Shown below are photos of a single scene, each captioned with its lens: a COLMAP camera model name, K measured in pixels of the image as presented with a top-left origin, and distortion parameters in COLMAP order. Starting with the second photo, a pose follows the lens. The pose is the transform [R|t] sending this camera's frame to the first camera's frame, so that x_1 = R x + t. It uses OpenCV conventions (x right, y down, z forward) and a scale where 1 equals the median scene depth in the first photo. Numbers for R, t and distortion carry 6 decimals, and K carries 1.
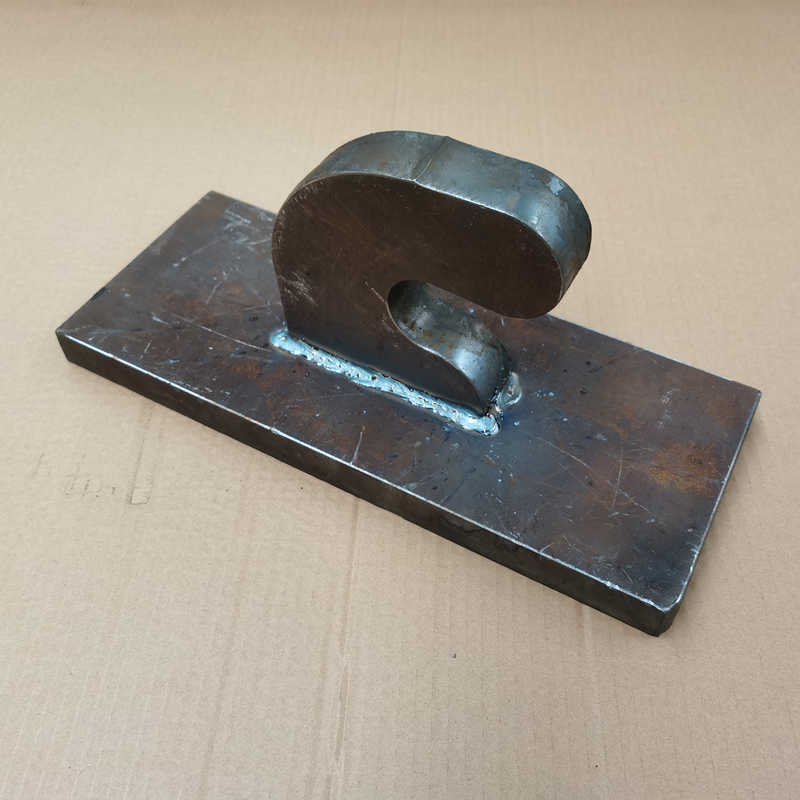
lens RADIAL K [[837.9, 0, 439.3], [0, 837.9, 400.6], [0, 0, 1]] dist [-0.005827, -0.002891]
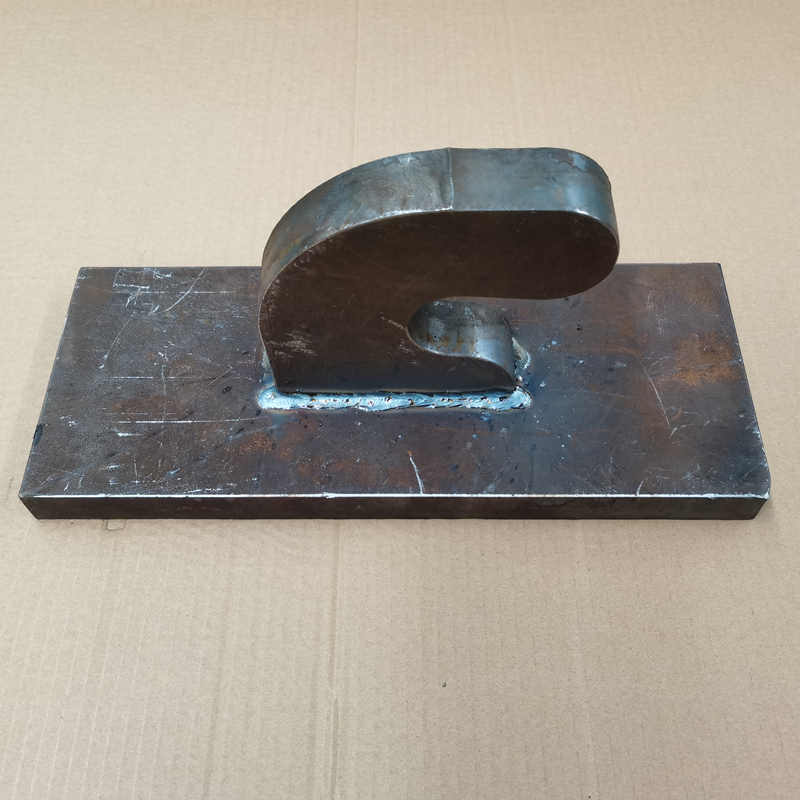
lens RADIAL K [[831.7, 0, 403.7], [0, 831.7, 383.3], [0, 0, 1]] dist [0.004407, 0.001225]
pose [[0.887225, -0.401401, 0.227396, -0.286481], [0.374824, 0.914560, 0.151946, -0.191683], [-0.268958, -0.049576, 0.961875, 0.087013]]
